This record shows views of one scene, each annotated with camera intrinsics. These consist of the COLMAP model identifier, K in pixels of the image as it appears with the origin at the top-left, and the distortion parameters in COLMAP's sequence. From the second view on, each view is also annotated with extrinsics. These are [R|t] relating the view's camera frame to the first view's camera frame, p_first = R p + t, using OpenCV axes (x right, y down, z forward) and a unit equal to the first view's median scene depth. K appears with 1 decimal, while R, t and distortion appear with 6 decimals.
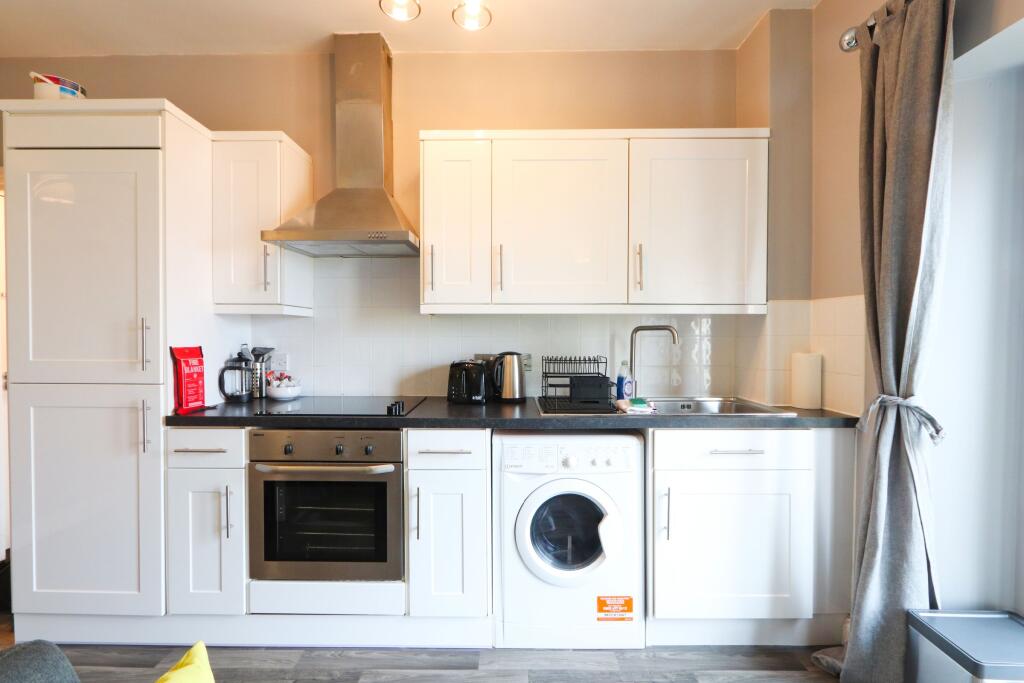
lens RADIAL K [[468.1, 0, 511.5], [0, 468.1, 343.3], [0, 0, 1]] dist [-0.009528, 0.000154]
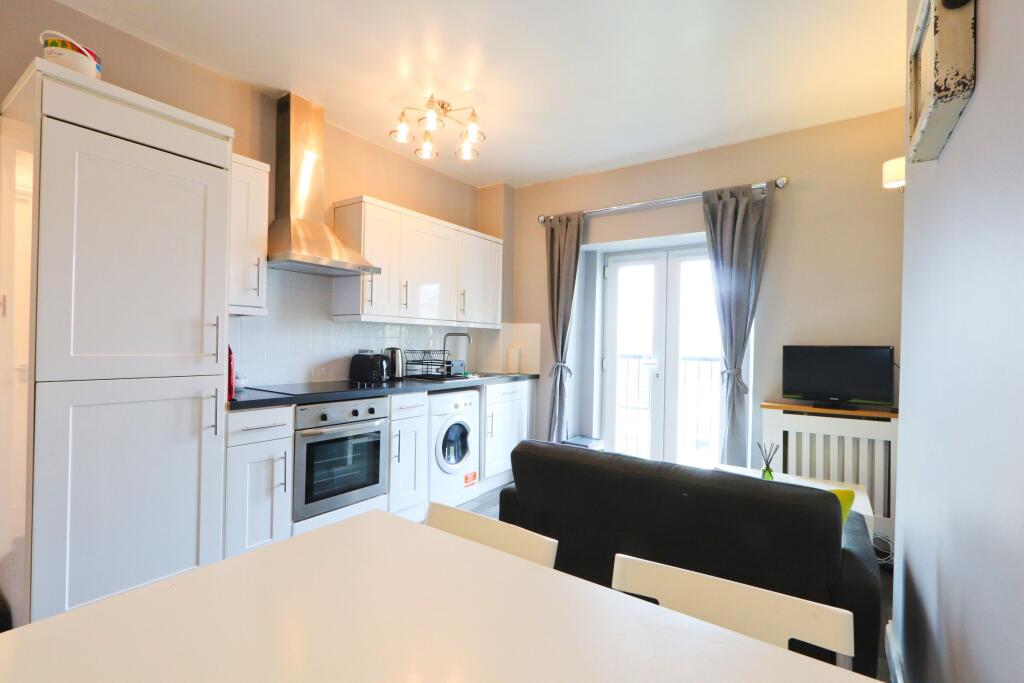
lens RADIAL K [[468.1, 0, 513.7], [0, 468.1, 341.0], [0, 0, 1]] dist [-0.009528, 0.000154]
pose [[0.555147, 0.011453, 0.831673, -1.301826], [-0.006831, 0.999934, -0.009211, 0.010293], [-0.831724, -0.000567, 0.555189, -0.228340]]
